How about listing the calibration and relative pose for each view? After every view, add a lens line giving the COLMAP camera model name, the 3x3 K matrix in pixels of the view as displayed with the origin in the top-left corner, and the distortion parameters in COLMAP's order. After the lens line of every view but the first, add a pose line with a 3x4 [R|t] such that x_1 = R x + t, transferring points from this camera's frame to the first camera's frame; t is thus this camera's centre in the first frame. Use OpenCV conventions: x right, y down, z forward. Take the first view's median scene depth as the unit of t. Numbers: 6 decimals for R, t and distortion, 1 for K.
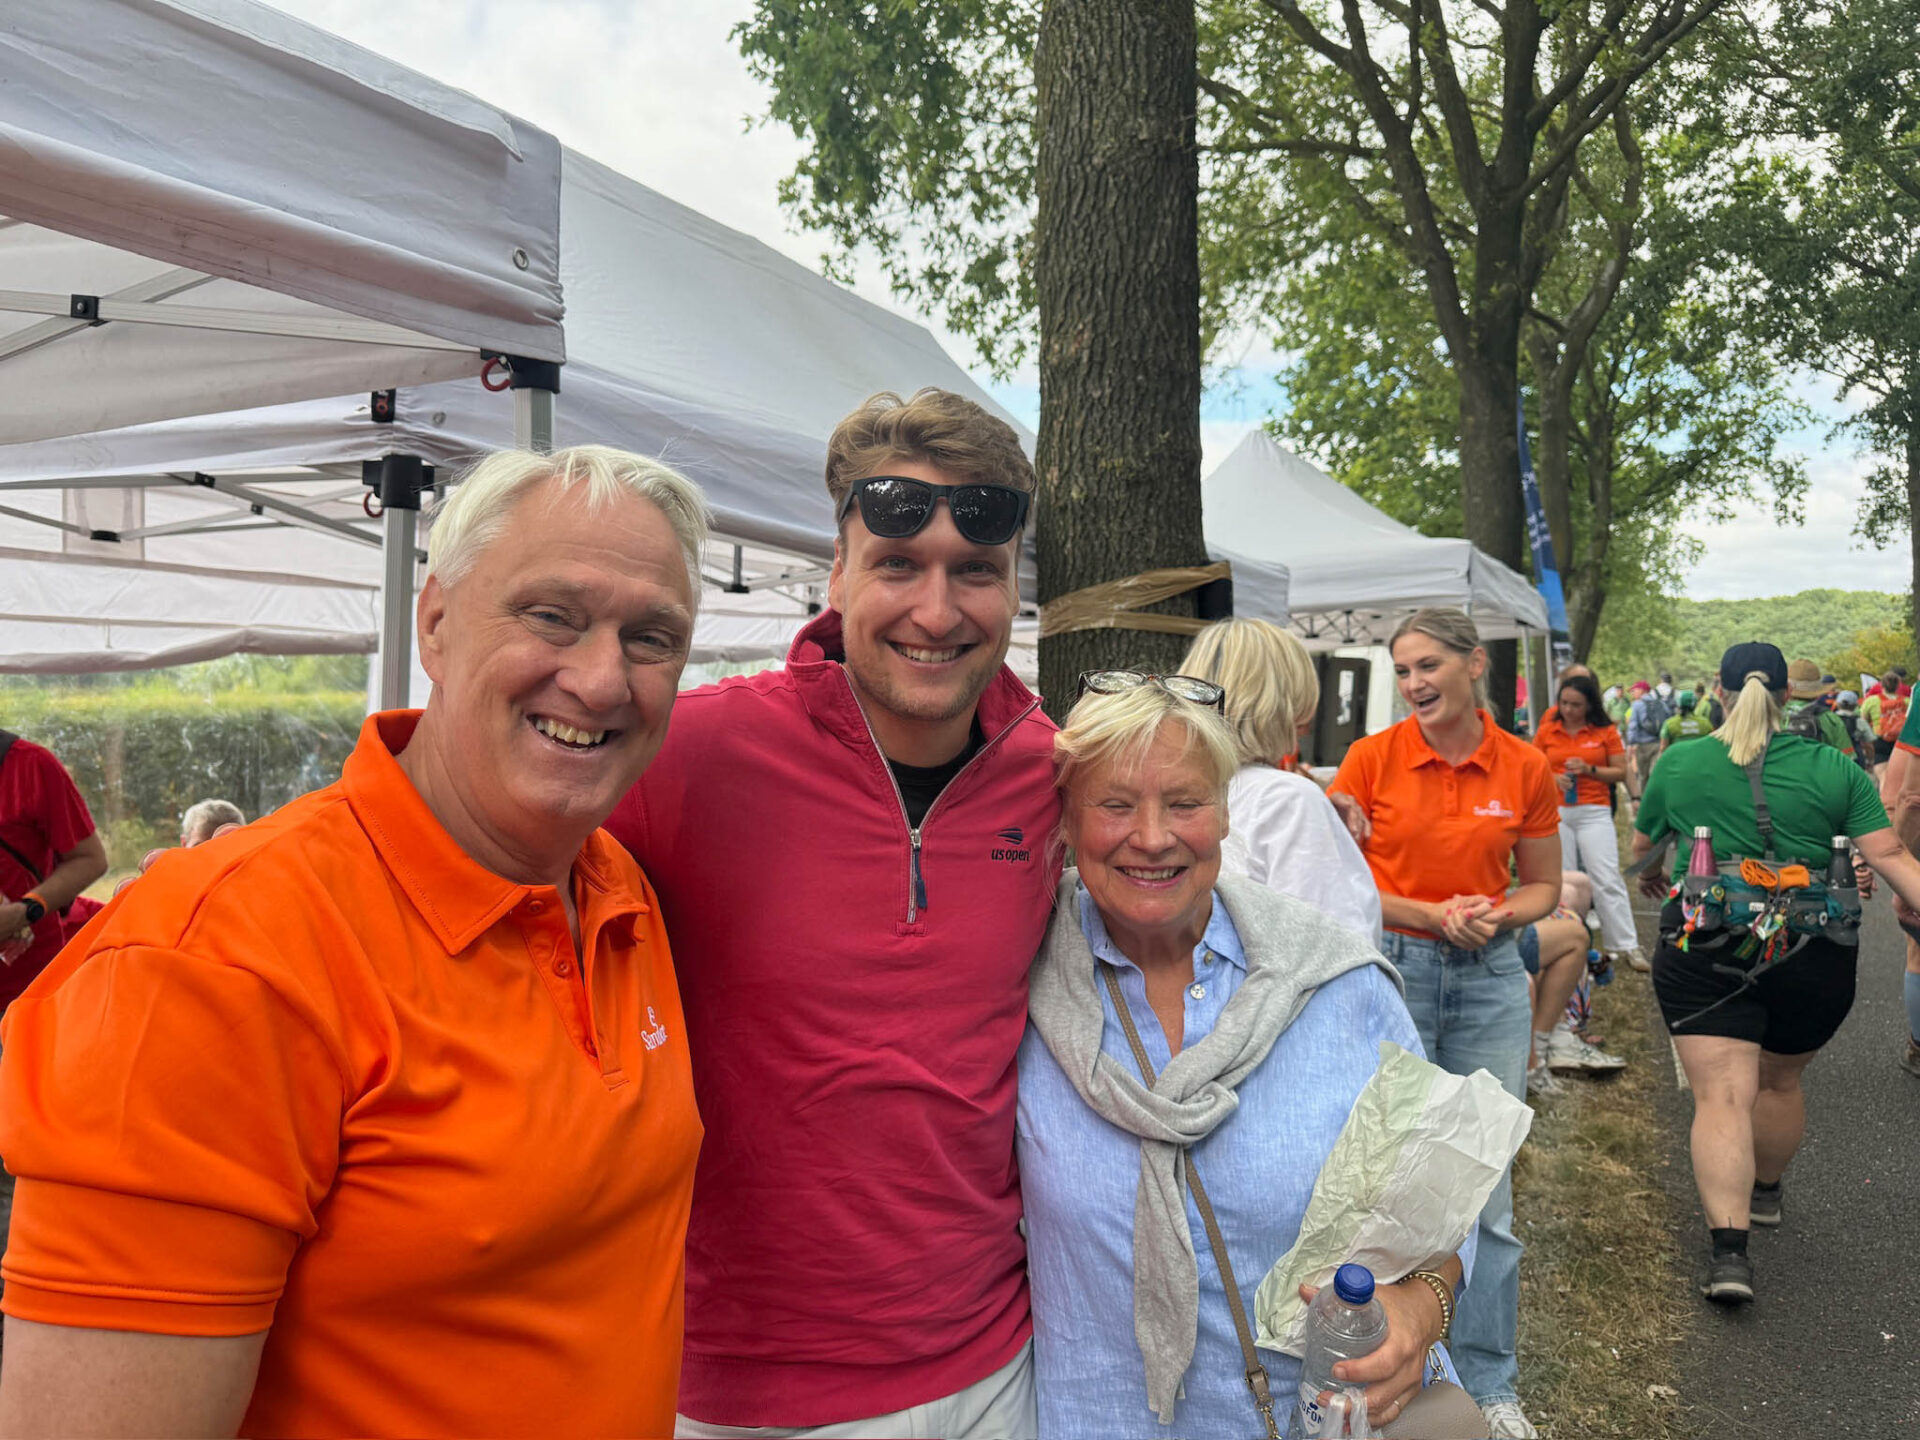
lens RADIAL K [[1331.0, 0, 987.9], [0, 1331.0, 735.7], [0, 0, 1]] dist [0.050245, -0.051326]
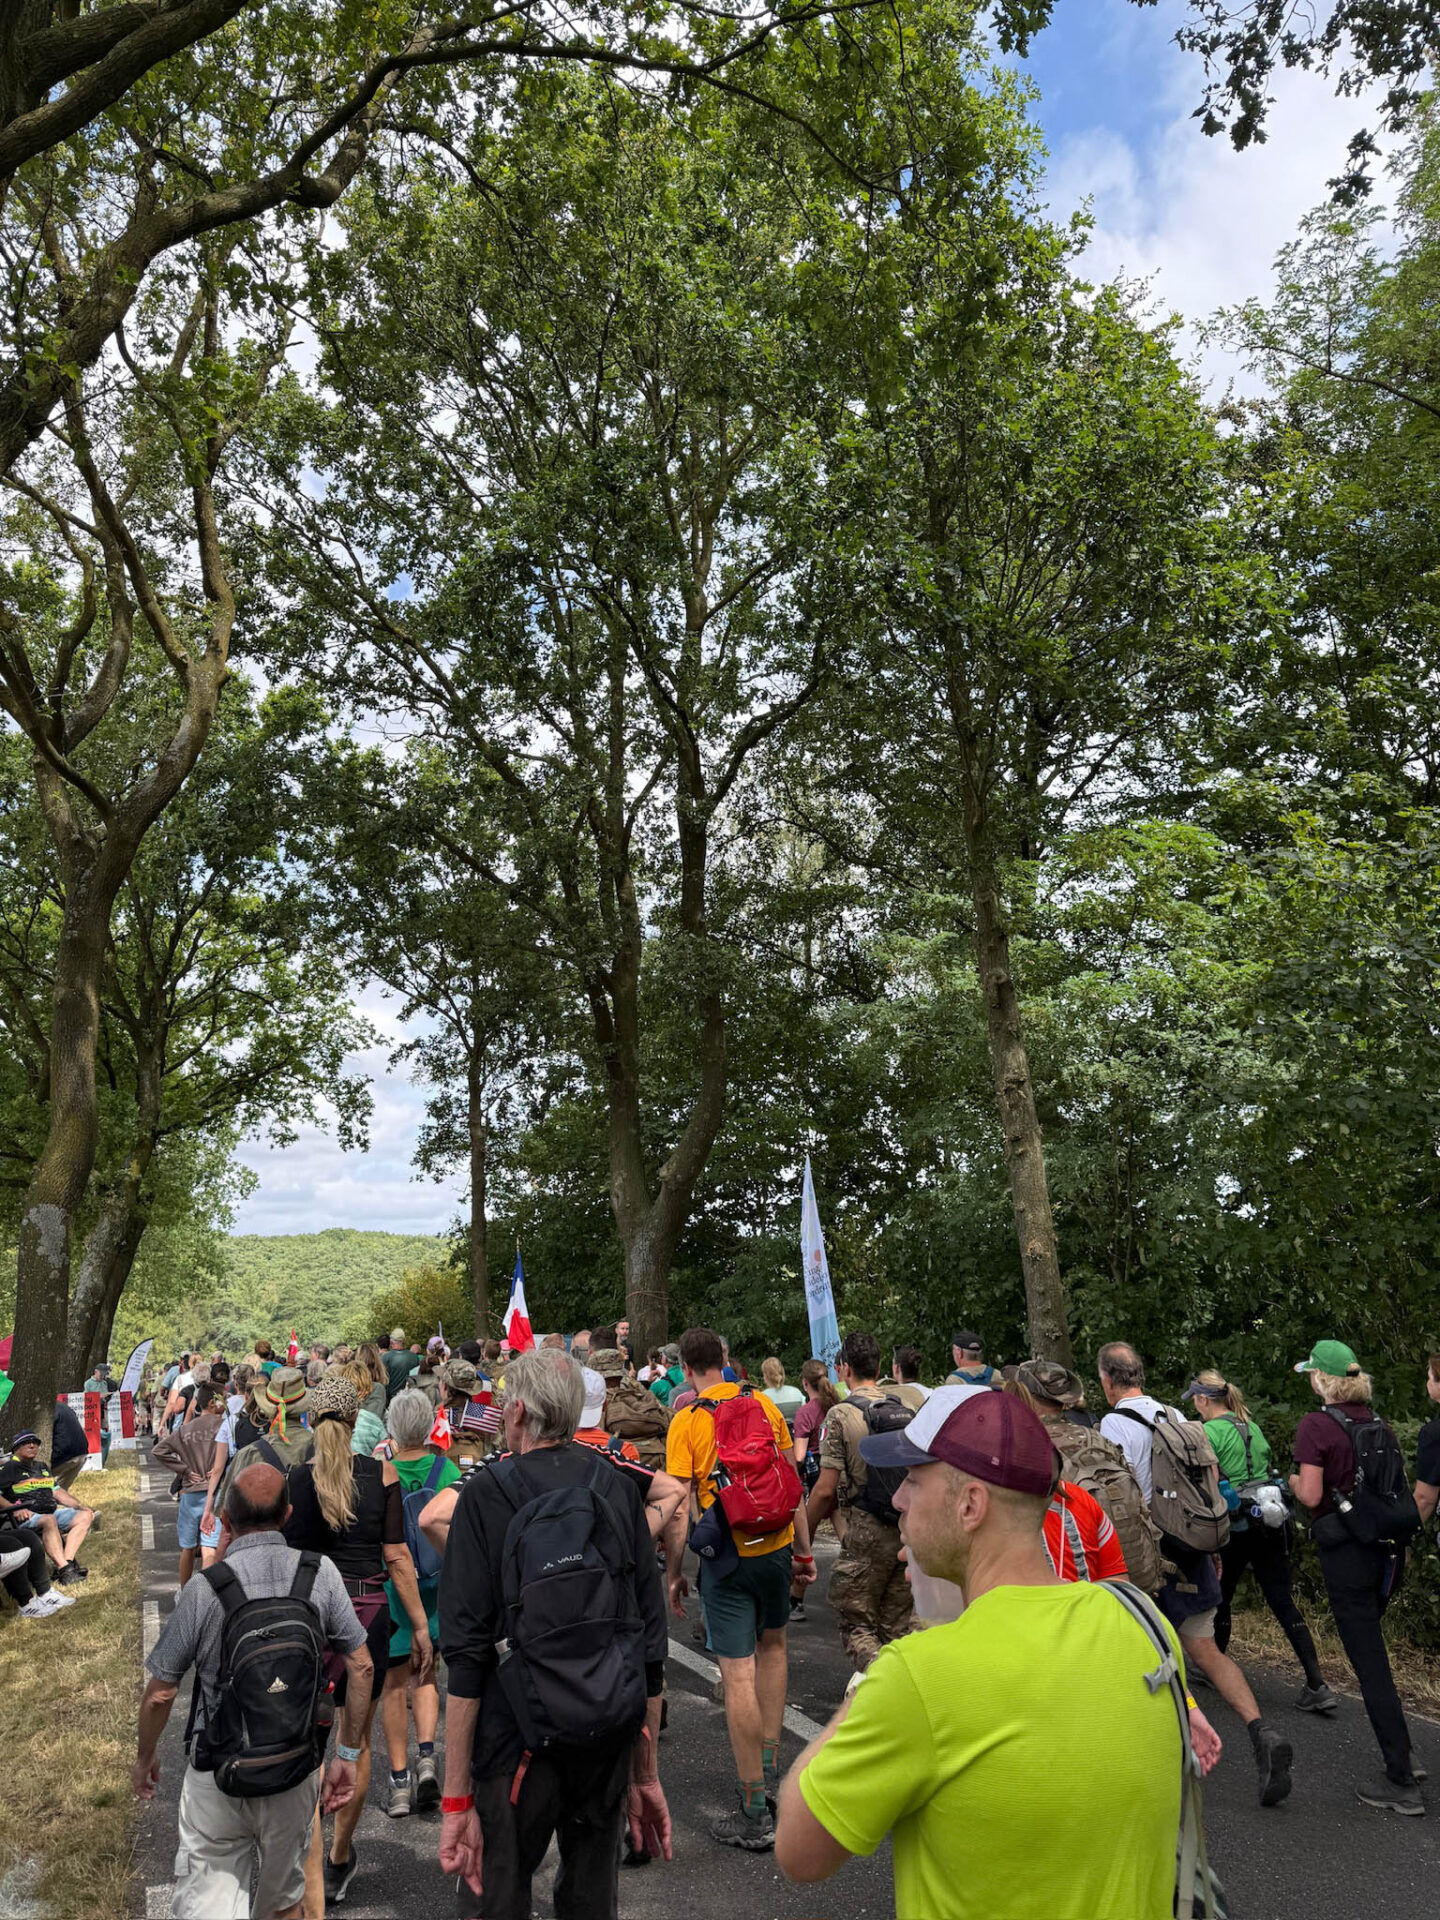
lens RADIAL K [[1331.0, 0, 735.7], [0, 1331.0, 977.0], [0, 0, 1]] dist [0.050245, -0.051326]
pose [[0.673303, 0.177650, 0.717708, 0.100398], [0.038361, 0.961004, -0.273859, -0.012549], [-0.738371, 0.211922, 0.640232, 0.202825]]
